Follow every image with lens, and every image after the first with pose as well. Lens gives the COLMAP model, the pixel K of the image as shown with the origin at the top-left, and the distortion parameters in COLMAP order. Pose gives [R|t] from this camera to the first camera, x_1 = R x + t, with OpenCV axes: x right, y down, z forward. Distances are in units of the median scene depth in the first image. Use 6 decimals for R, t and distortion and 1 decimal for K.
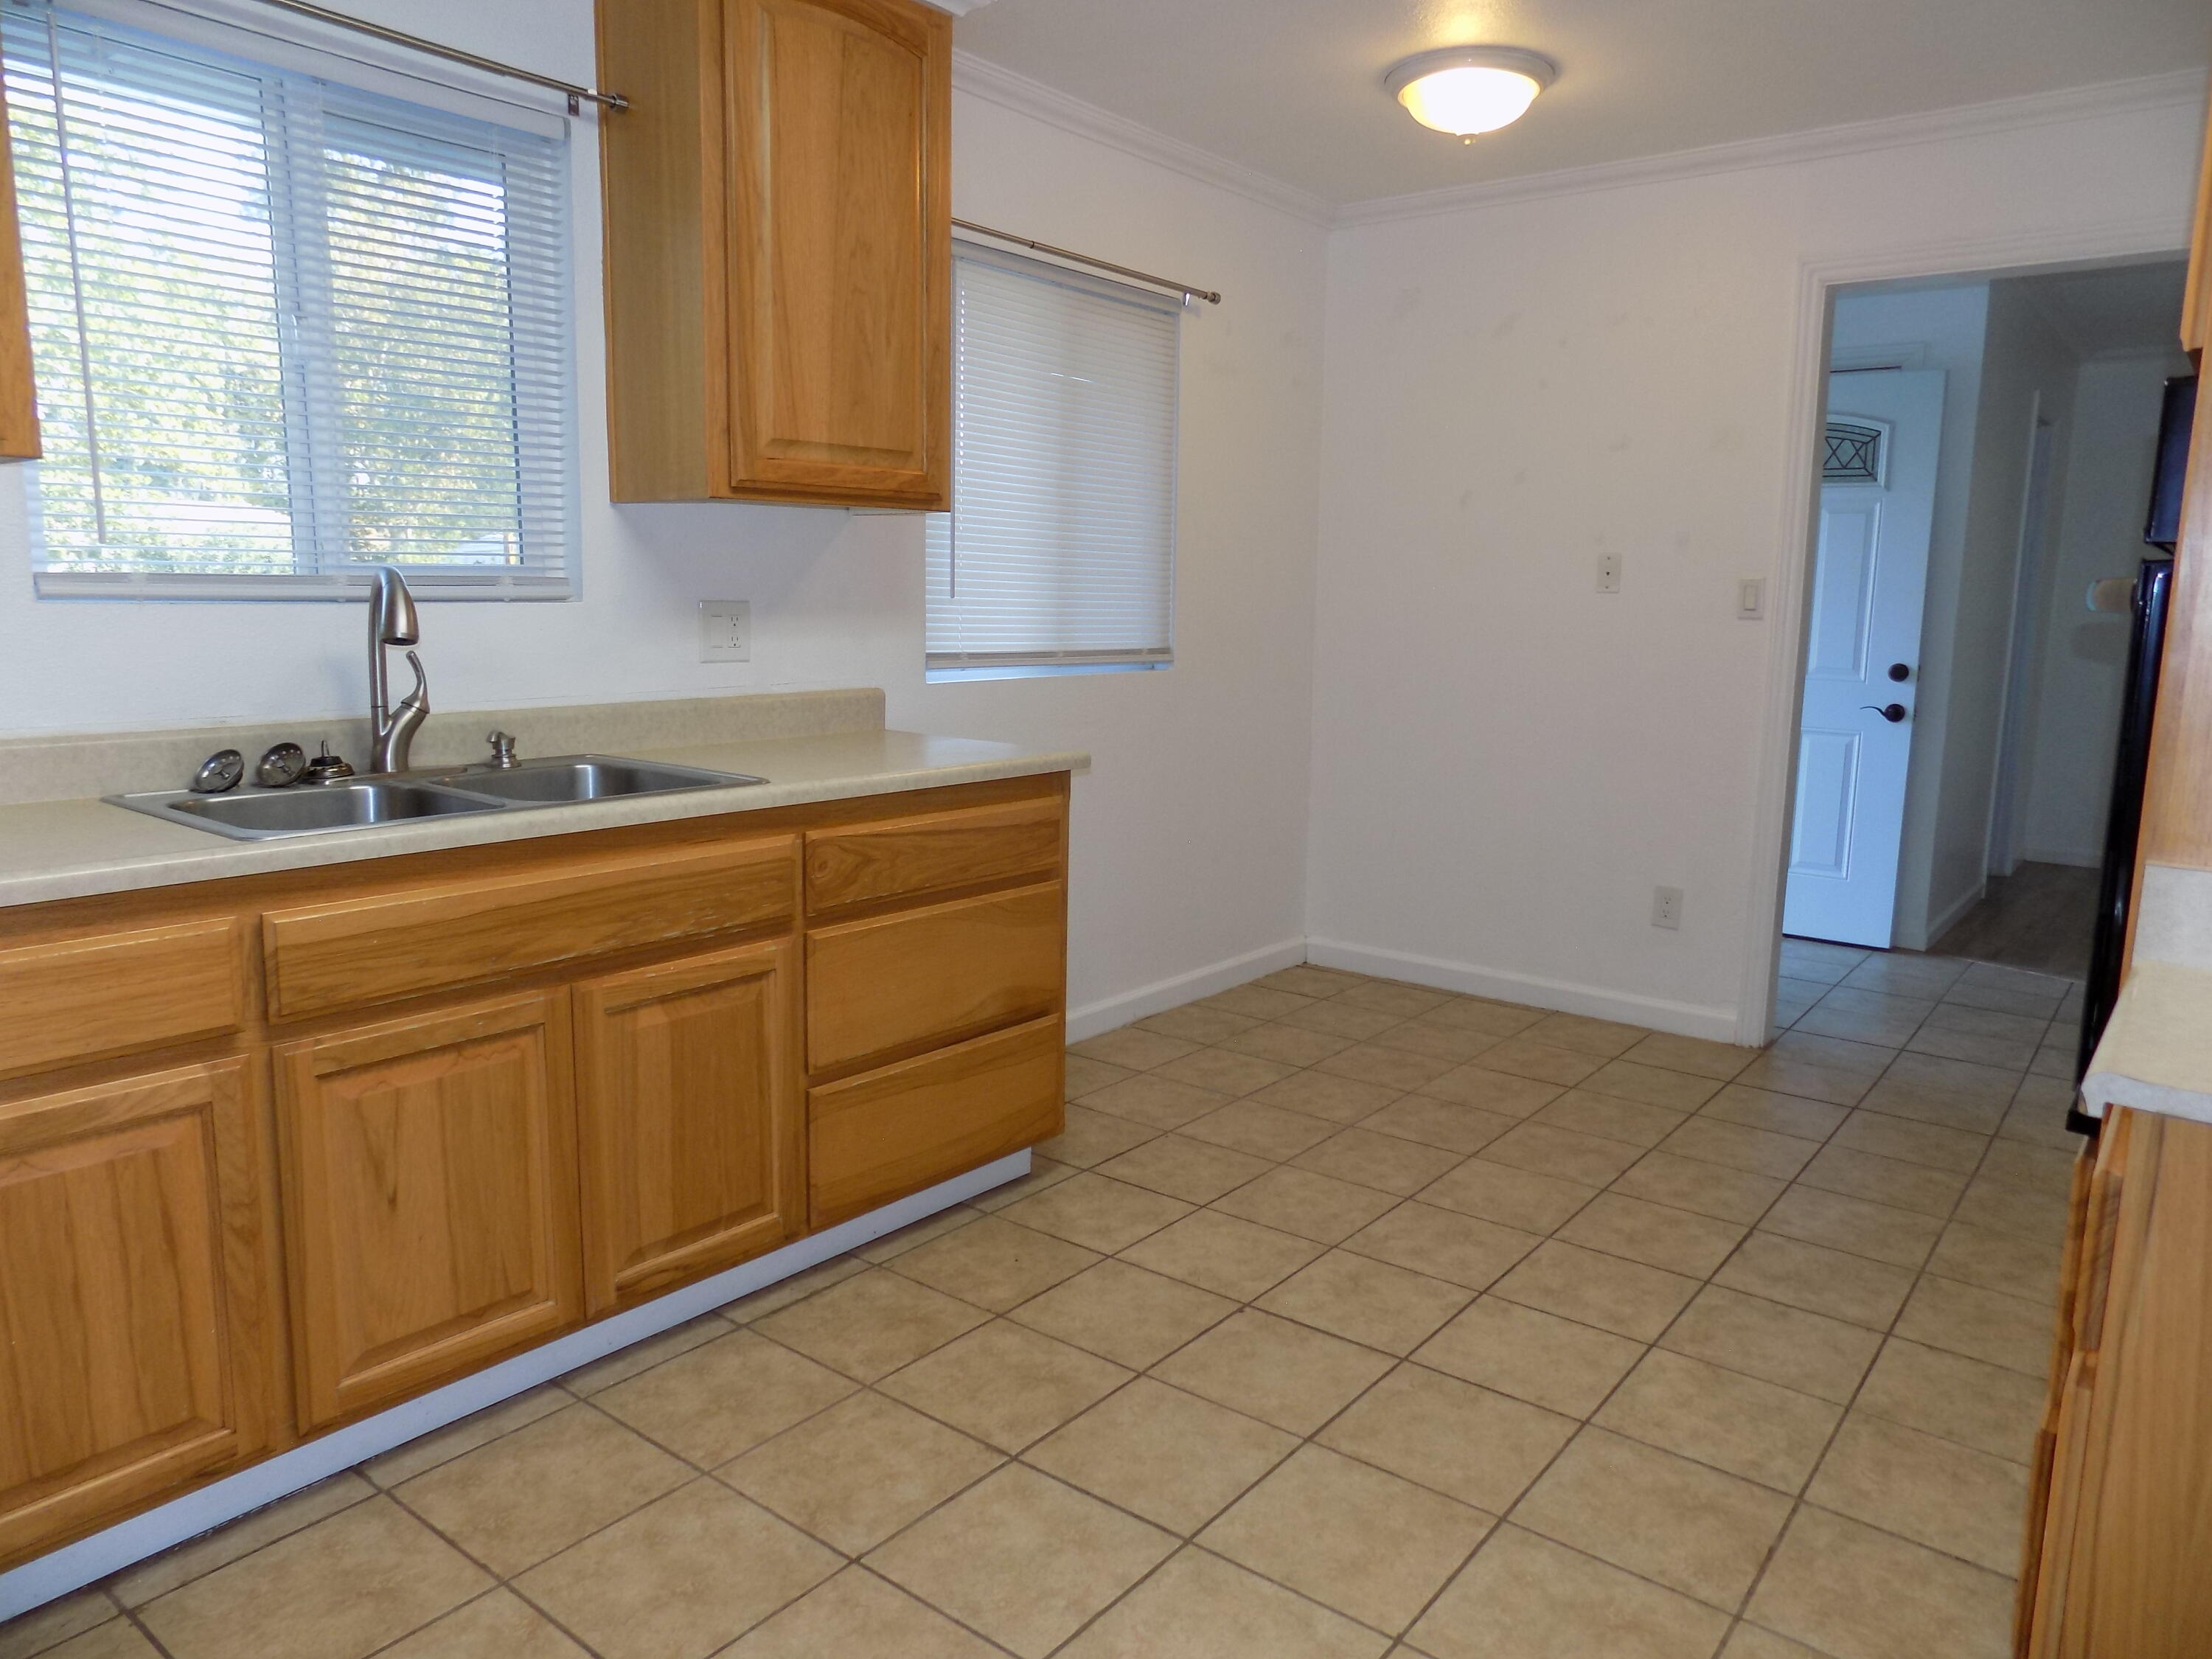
lens RADIAL K [[1487.8, 0, 1117.7], [0, 1487.8, 811.1], [0, 0, 1]] dist [-0.077132, 0.073540]
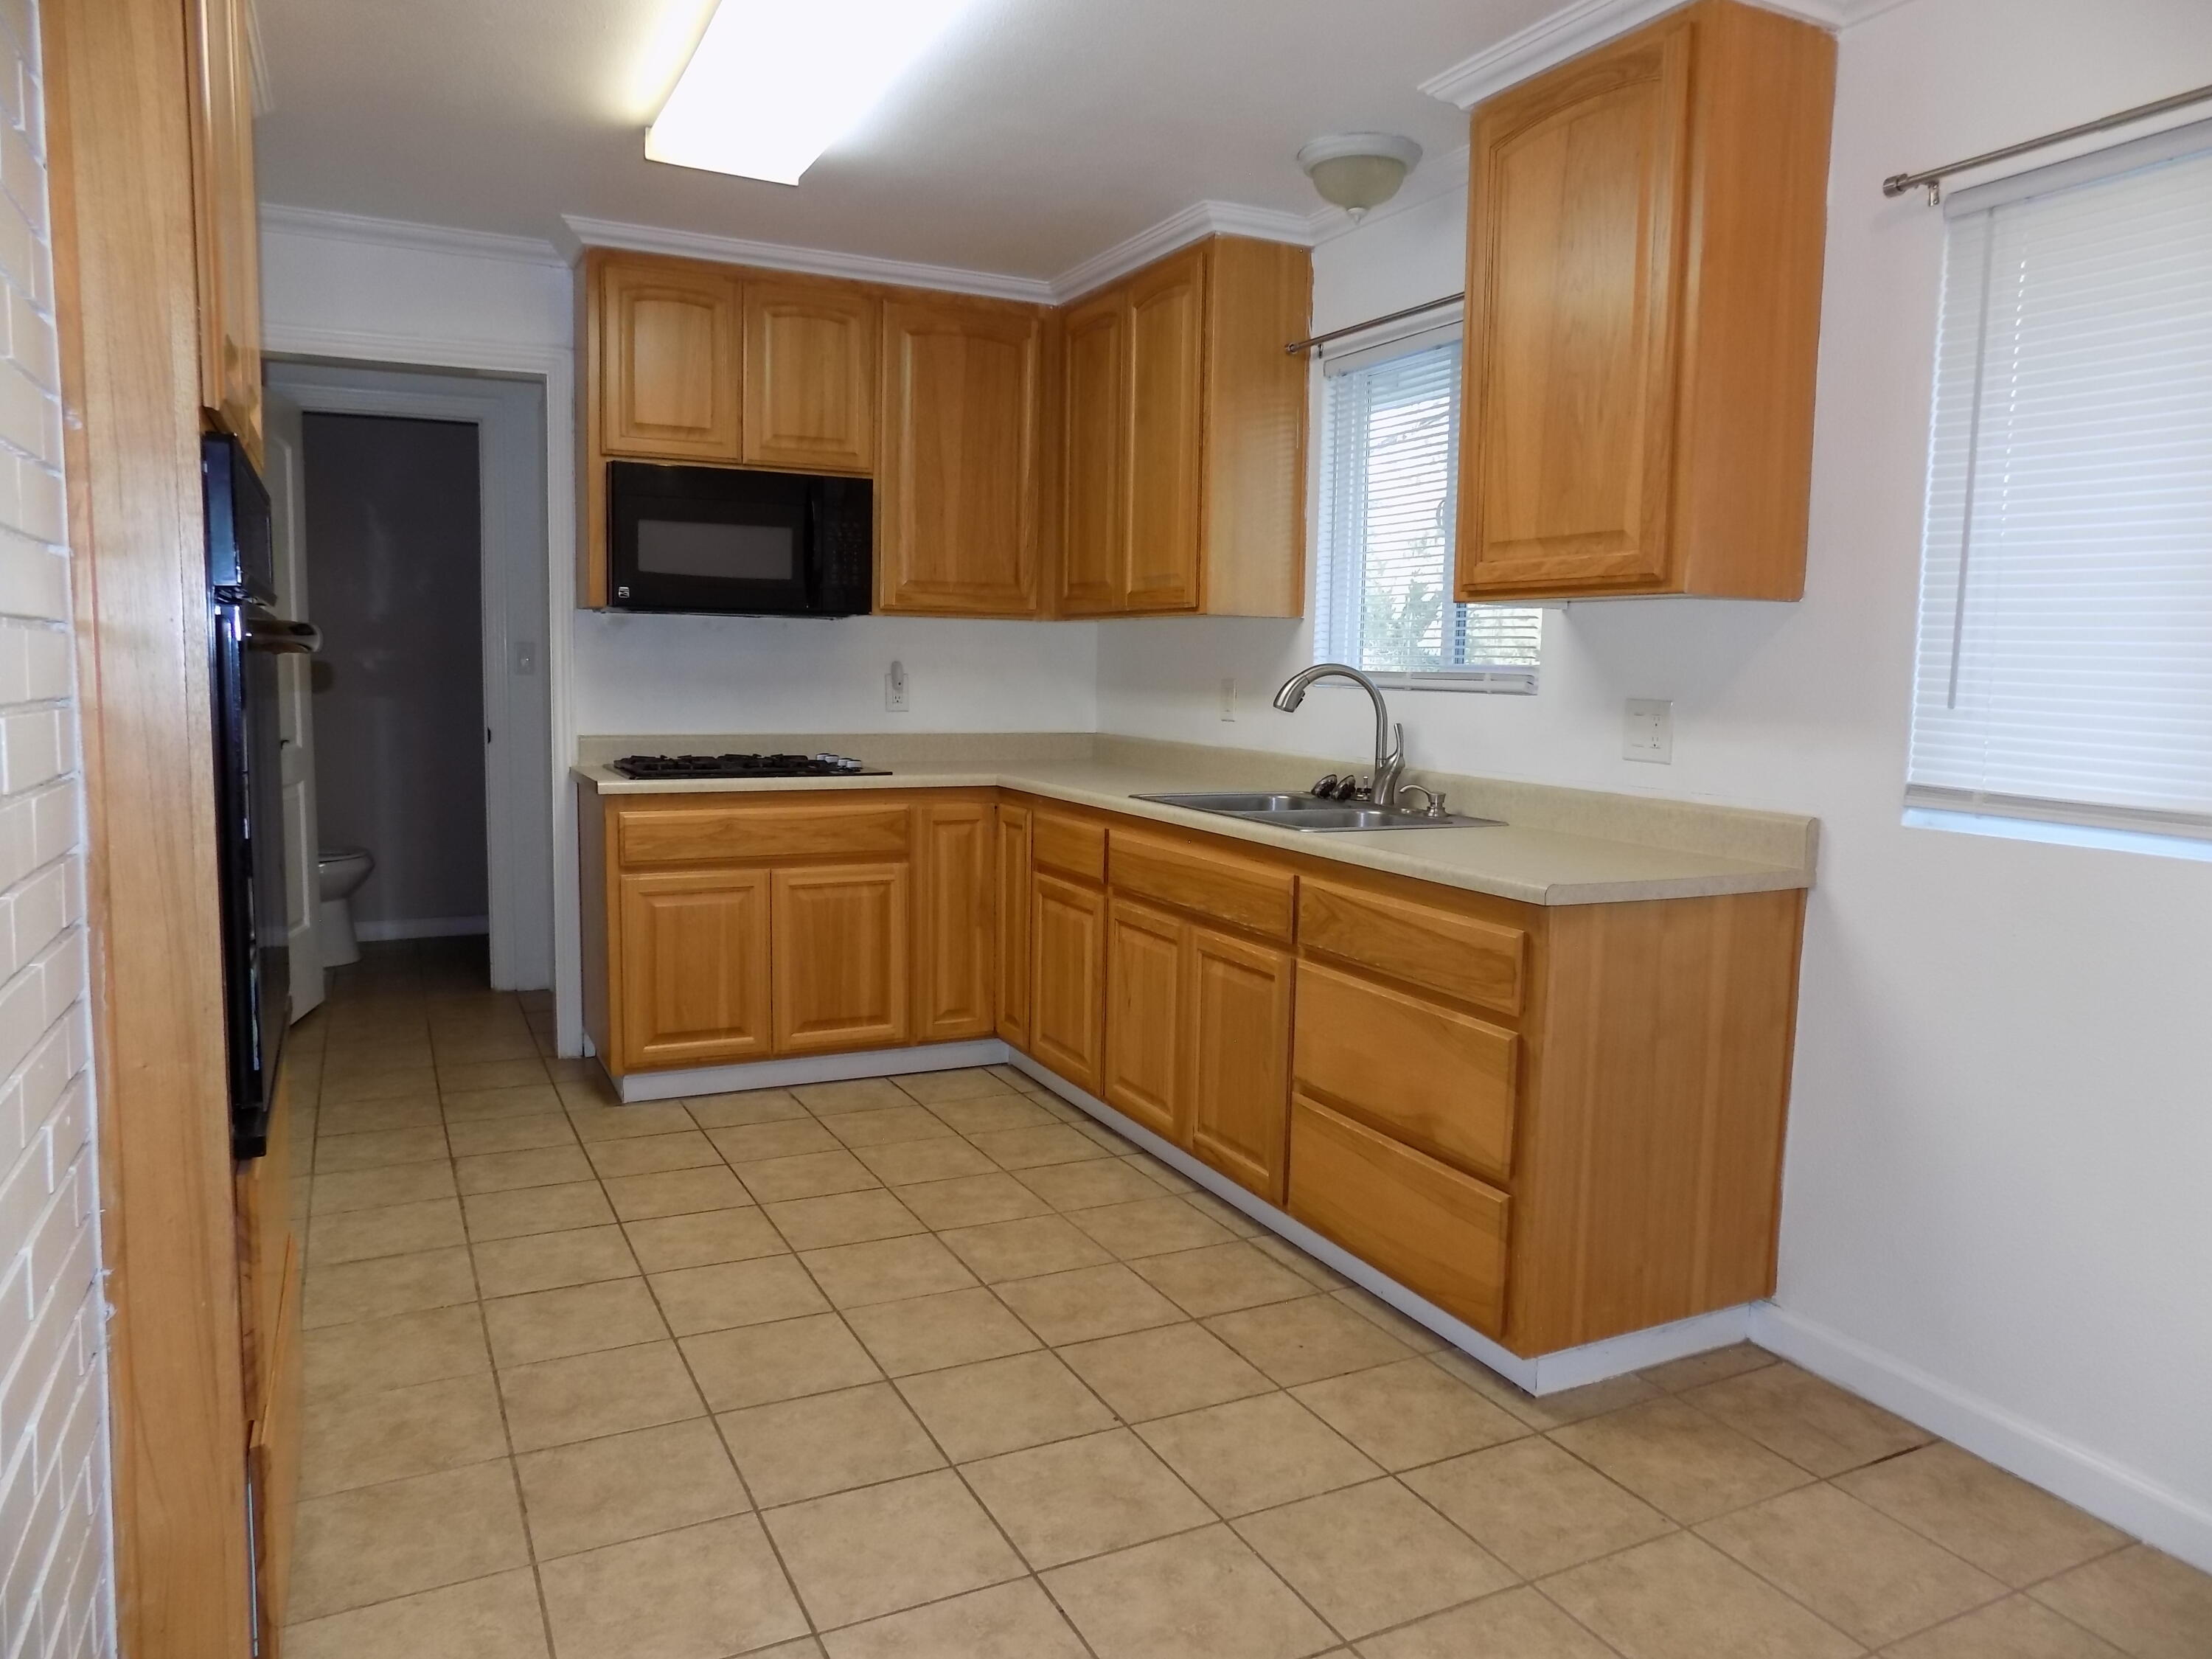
lens RADIAL K [[1487.8, 0, 1117.7], [0, 1487.8, 811.1], [0, 0, 1]] dist [-0.077132, 0.073540]
pose [[-0.414695, 0.061976, -0.907848, 0.964297], [-0.165564, 0.975886, 0.142248, -0.187947], [0.894772, 0.209297, -0.394434, 1.351847]]
